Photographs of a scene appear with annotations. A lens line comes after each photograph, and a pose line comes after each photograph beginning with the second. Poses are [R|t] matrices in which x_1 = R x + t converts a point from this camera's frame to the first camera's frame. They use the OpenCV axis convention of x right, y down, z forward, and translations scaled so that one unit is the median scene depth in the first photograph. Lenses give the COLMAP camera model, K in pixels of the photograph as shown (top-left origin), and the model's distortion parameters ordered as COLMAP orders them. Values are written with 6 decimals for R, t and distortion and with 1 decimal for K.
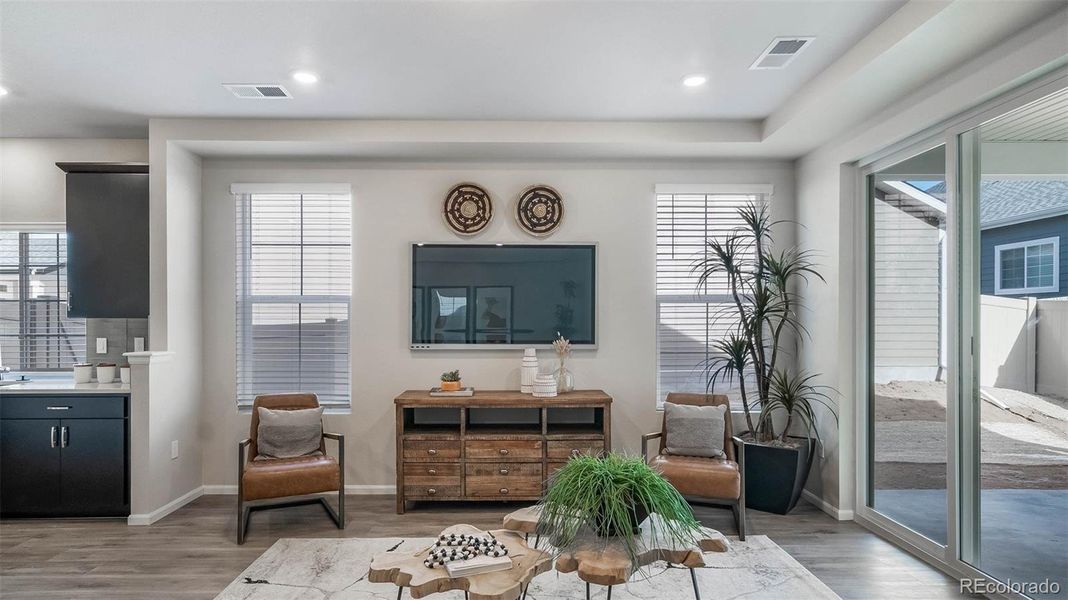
lens RADIAL K [[583.9, 0, 520.0], [0, 583.9, 322.6], [0, 0, 1]] dist [0.011030, 0.001622]
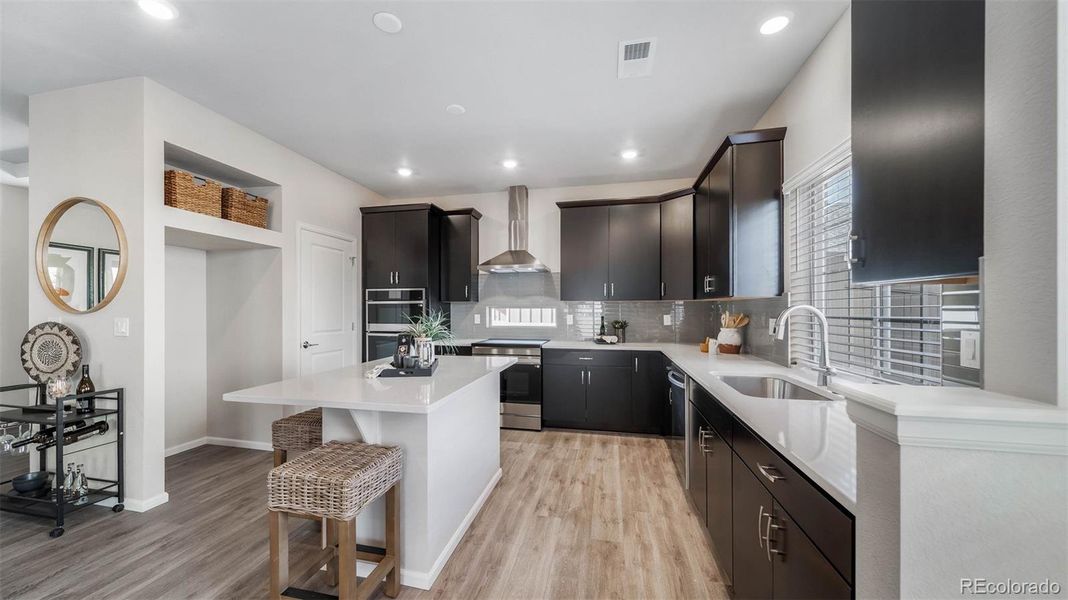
lens RADIAL K [[385.3, 0, 520.3], [0, 385.3, 310.0], [0, 0, 1]] dist [0.001521, 0.000019]
pose [[-0.240587, 0.006107, -0.970608, -0.393897], [-0.004024, 0.999965, 0.007289, 0.011343], [0.970619, 0.005660, -0.240554, 0.798654]]
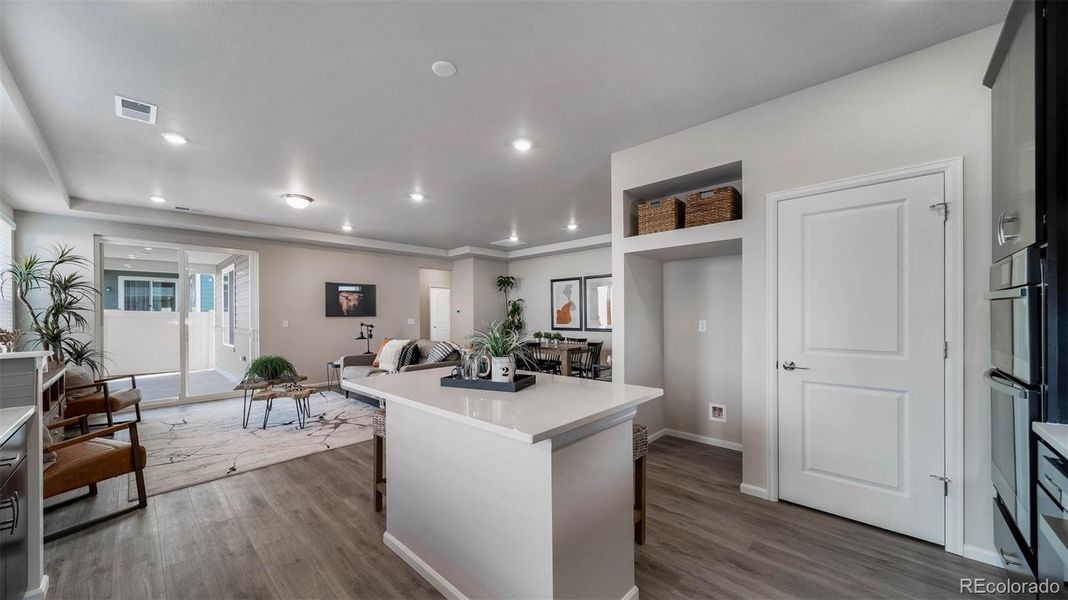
lens RADIAL K [[379.3, 0, 524.0], [0, 379.3, 314.7], [0, 0, 1]] dist [0.001168, -0.000127]
pose [[-0.709704, 0.009089, 0.704442, -1.255426], [0.011725, 0.999931, -0.001089, 0.014578], [-0.704403, 0.007487, -0.709761, 0.829895]]
